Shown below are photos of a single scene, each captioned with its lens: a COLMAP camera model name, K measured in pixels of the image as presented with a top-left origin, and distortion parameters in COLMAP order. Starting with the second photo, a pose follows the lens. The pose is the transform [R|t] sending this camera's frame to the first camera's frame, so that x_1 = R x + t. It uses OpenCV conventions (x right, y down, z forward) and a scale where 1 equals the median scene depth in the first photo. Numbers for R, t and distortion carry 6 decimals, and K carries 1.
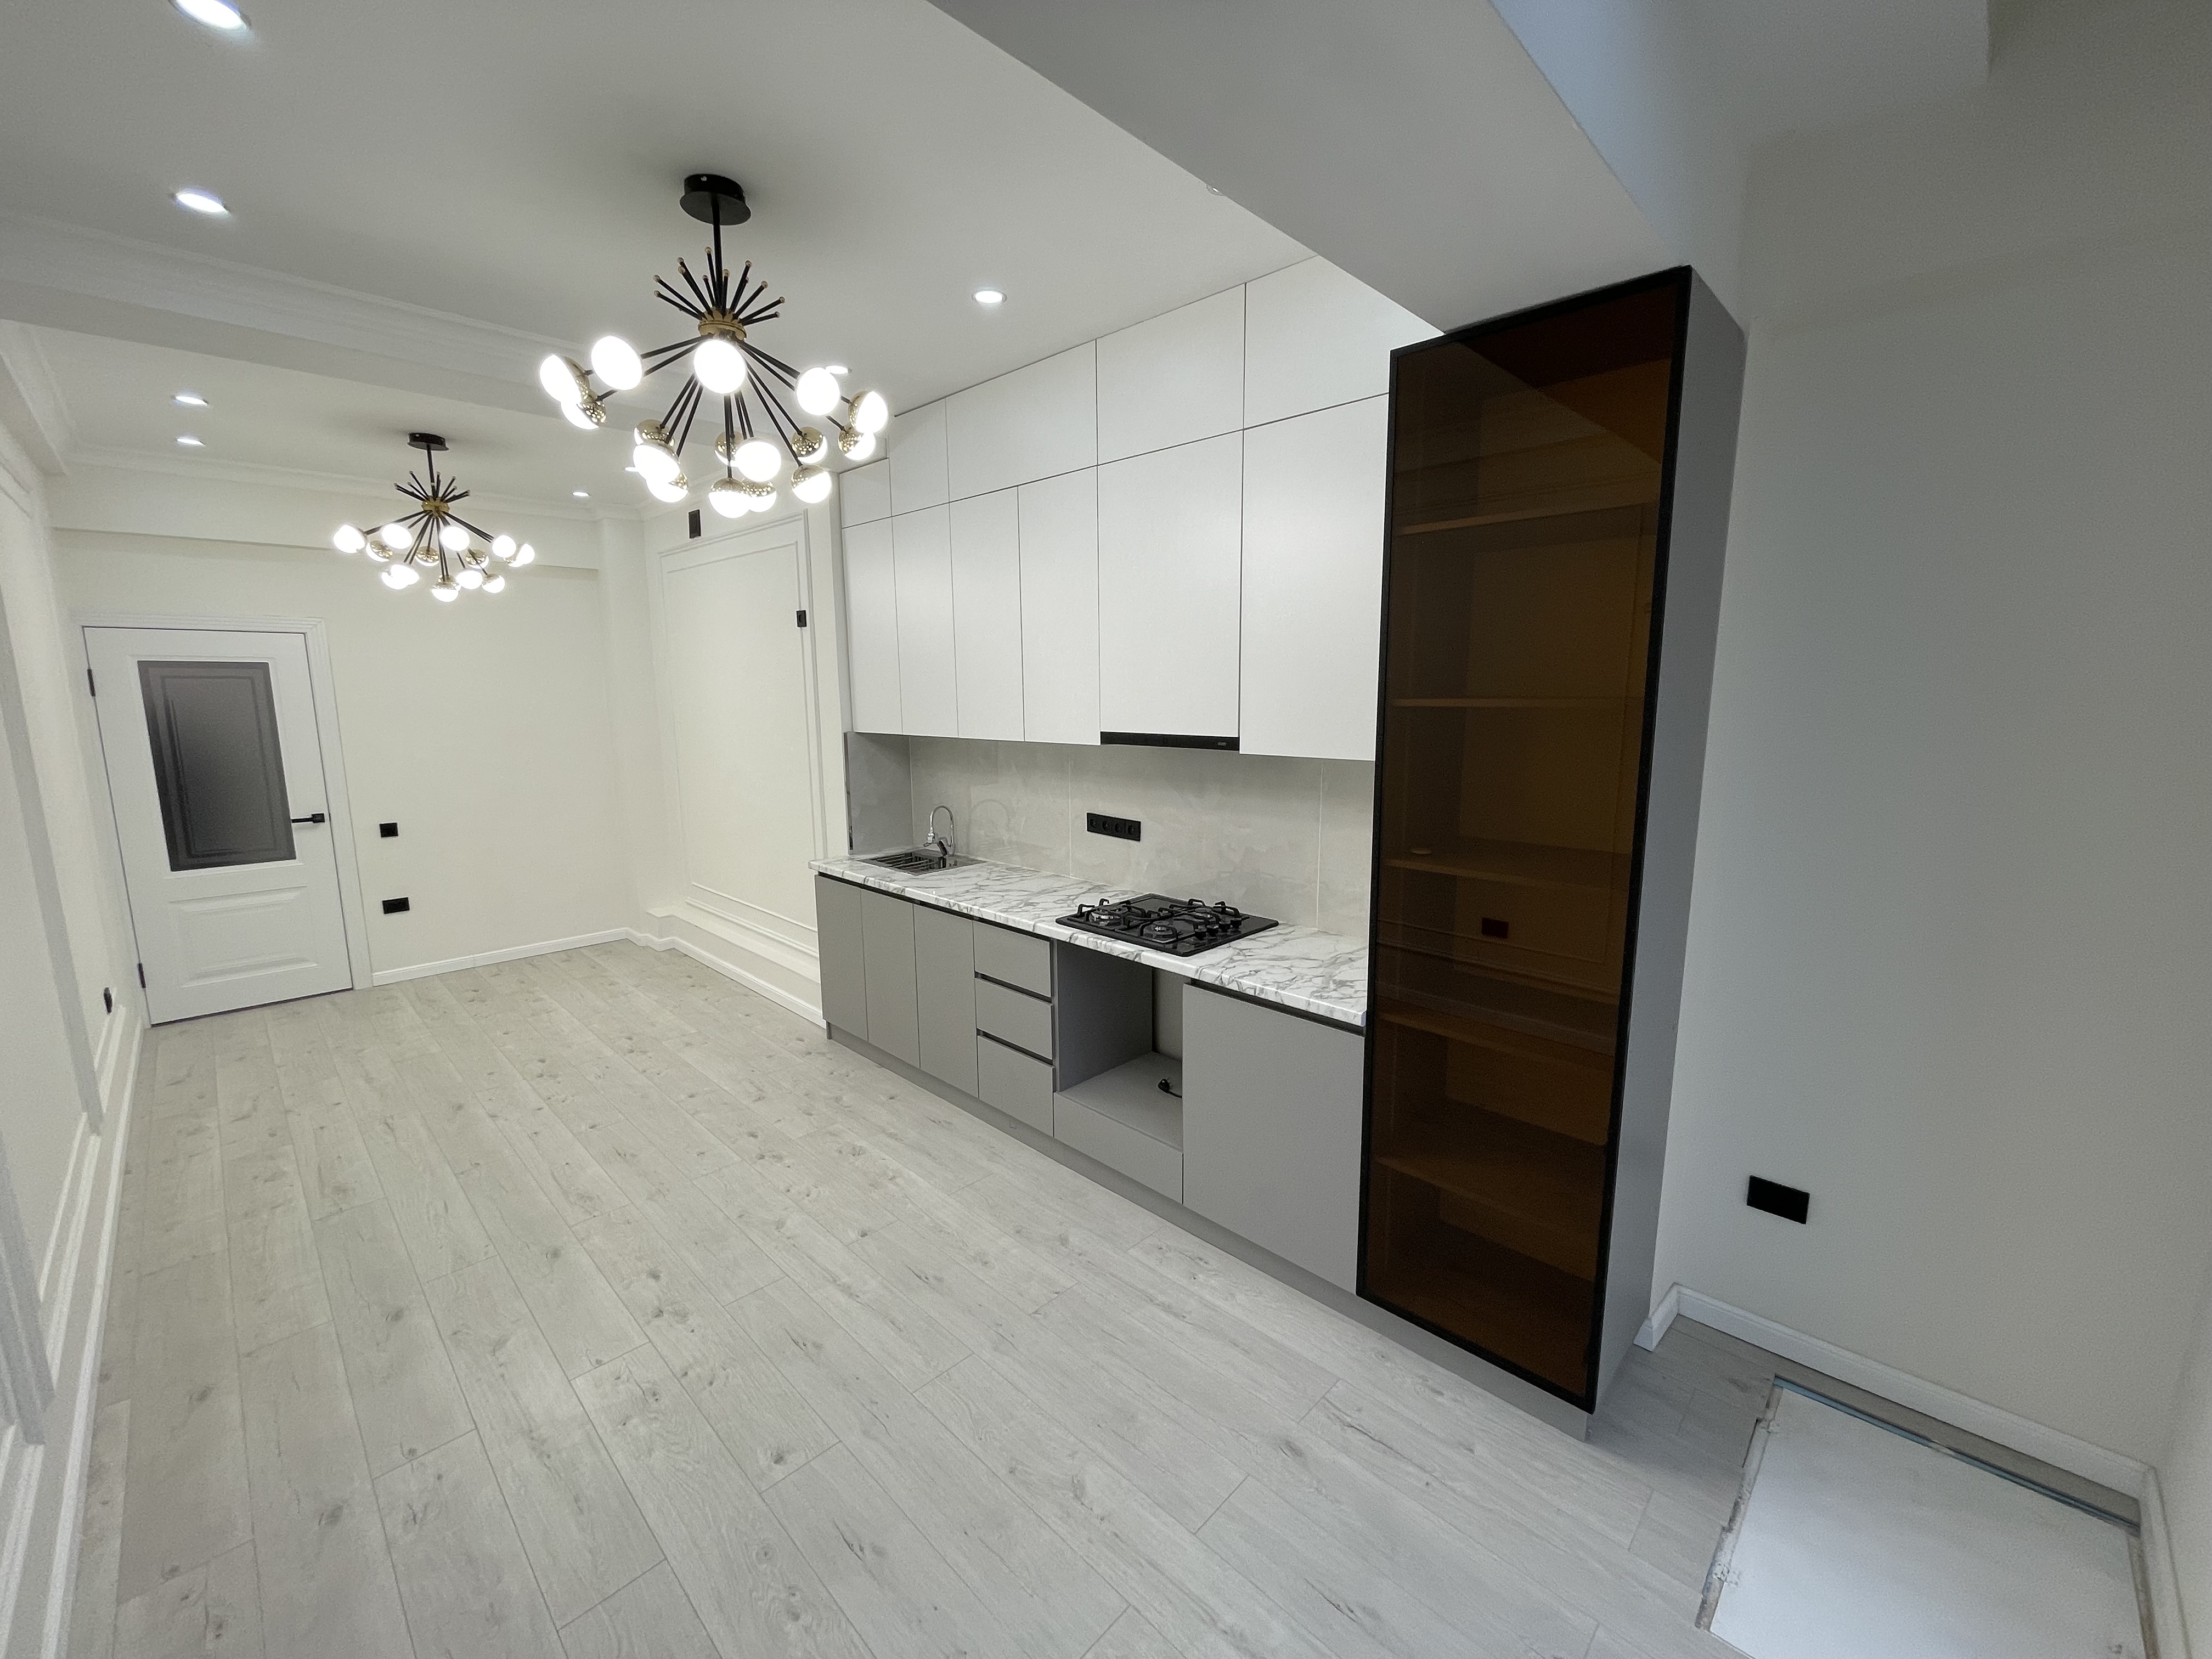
lens RADIAL K [[894.4, 0, 1102.2], [0, 894.4, 834.3], [0, 0, 1]] dist [-0.009050, -0.001510]
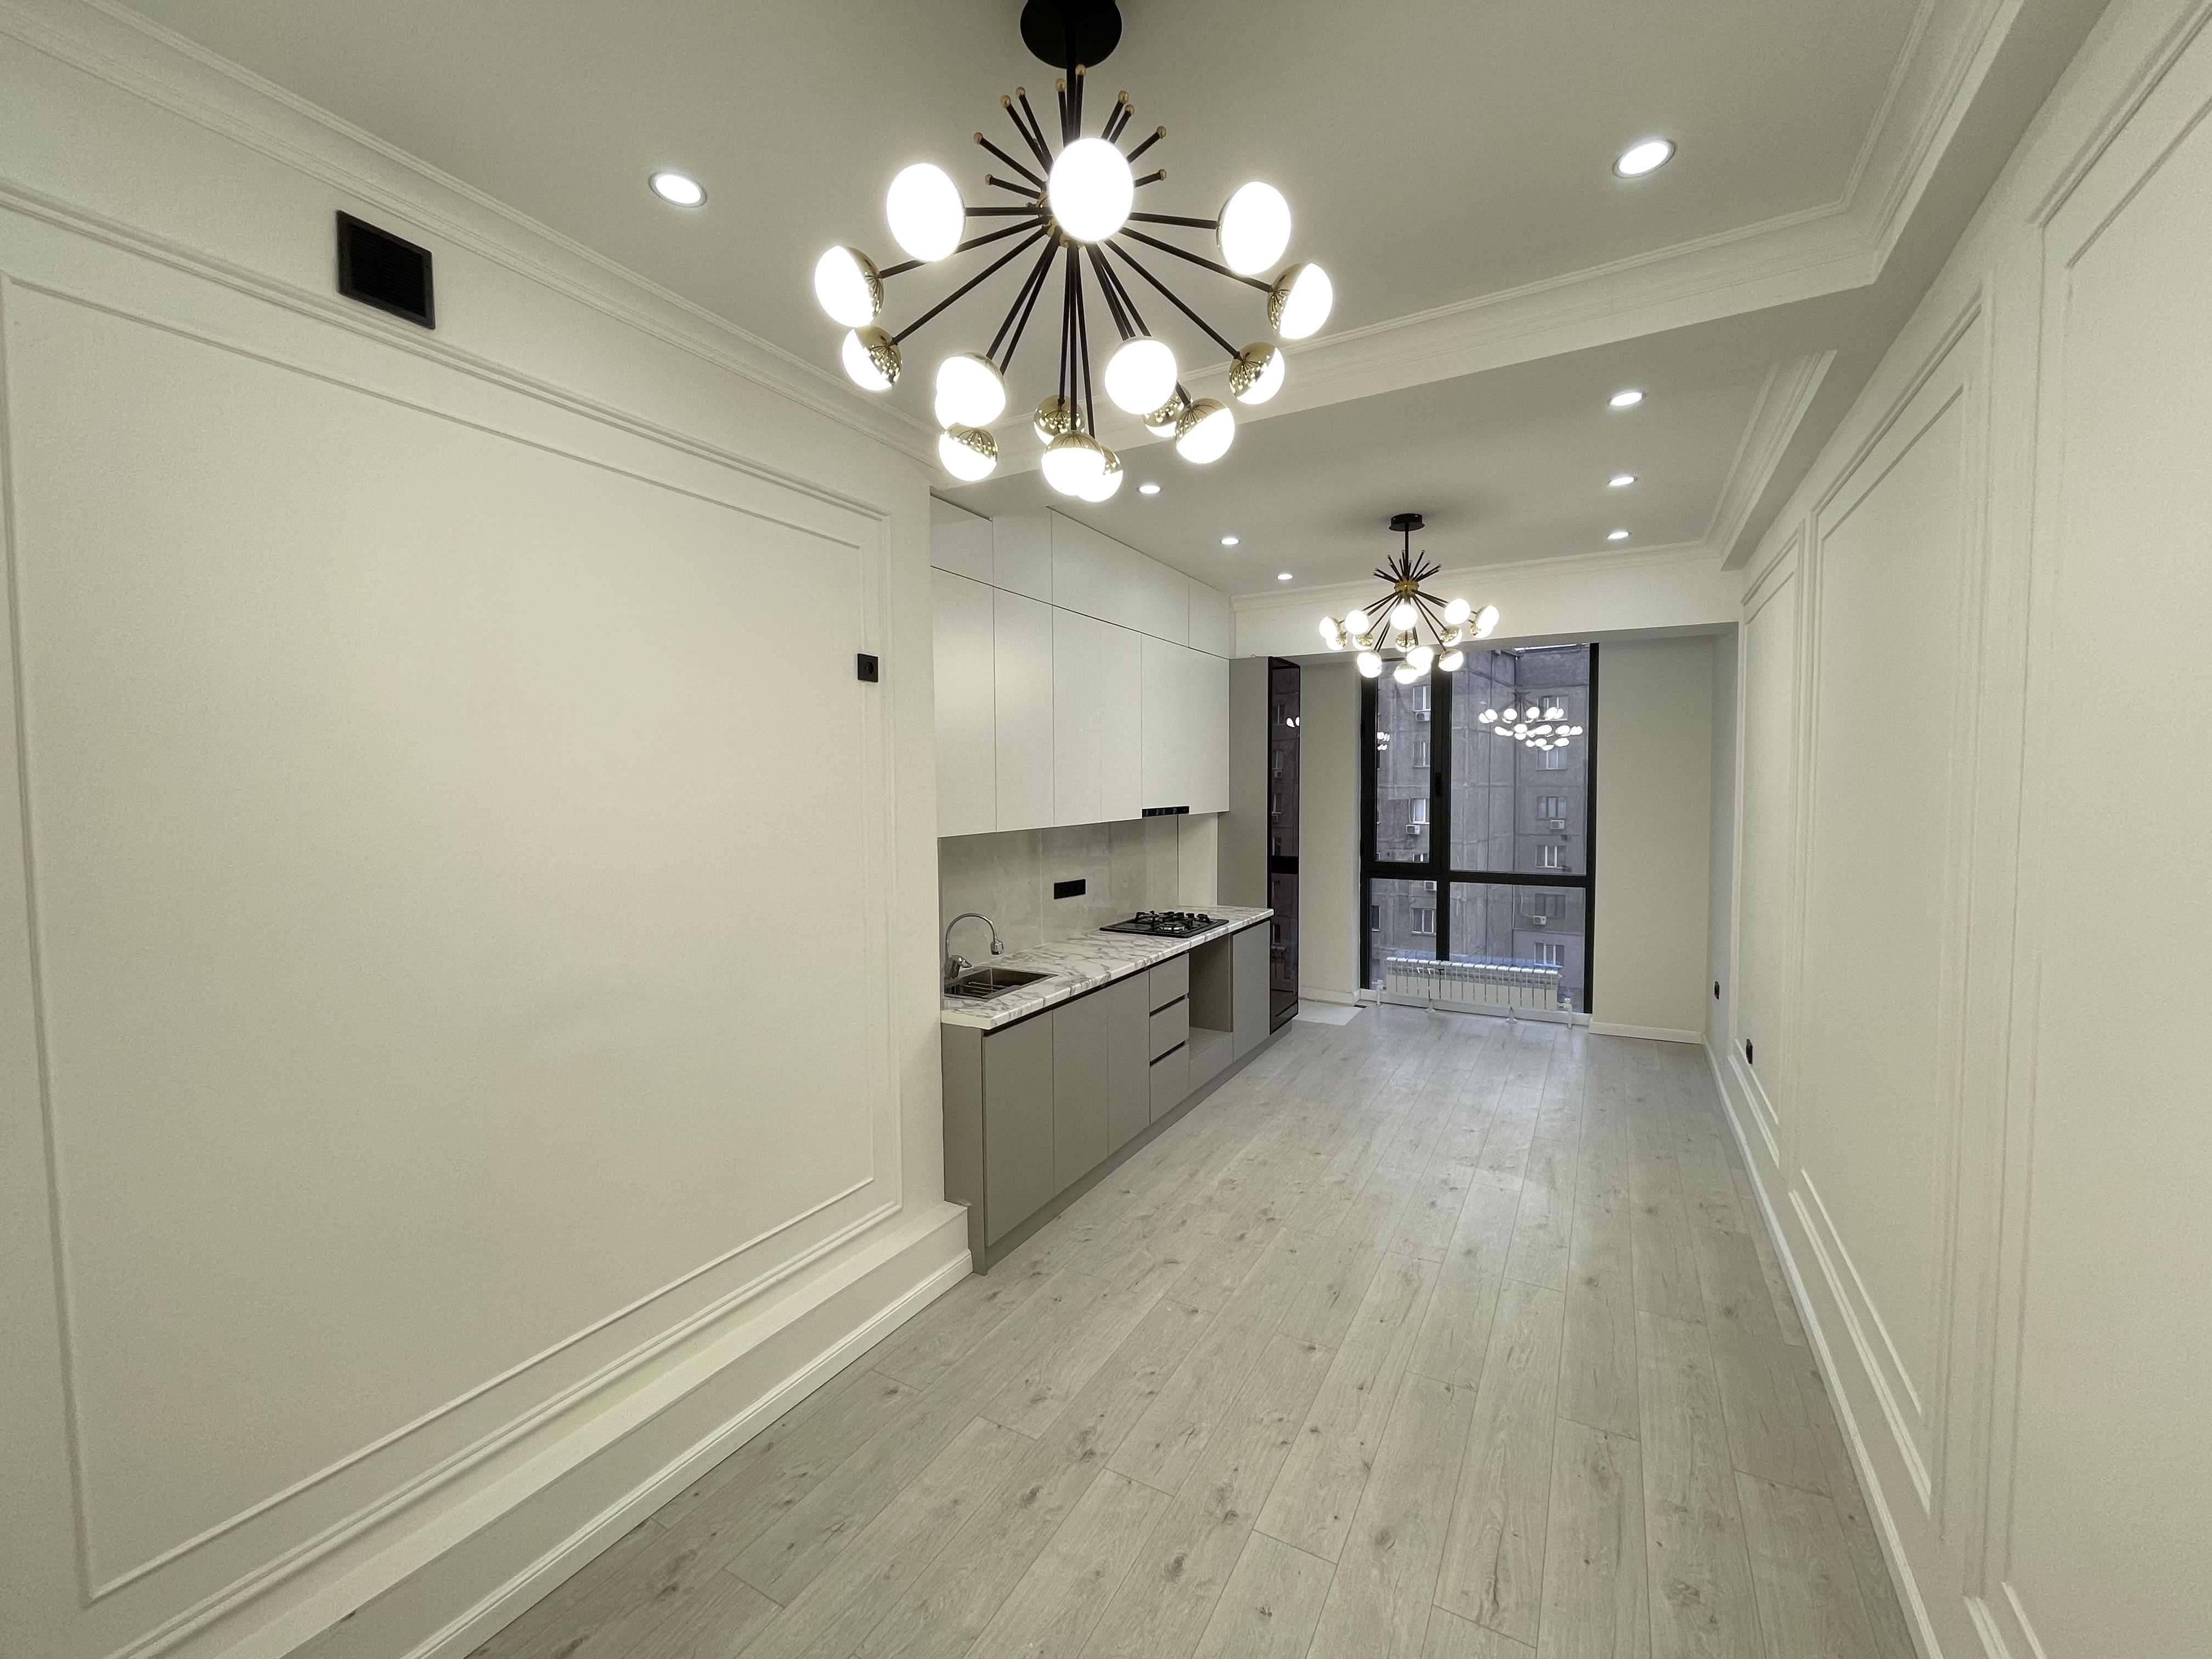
lens RADIAL K [[894.4, 0, 1113.6], [0, 894.4, 829.2], [0, 0, 1]] dist [-0.009050, -0.001510]
pose [[-0.268397, -0.046555, 0.962183, -1.398567], [0.161880, 0.982448, 0.092691, -0.227947], [-0.949609, 0.180636, -0.256150, 1.443223]]
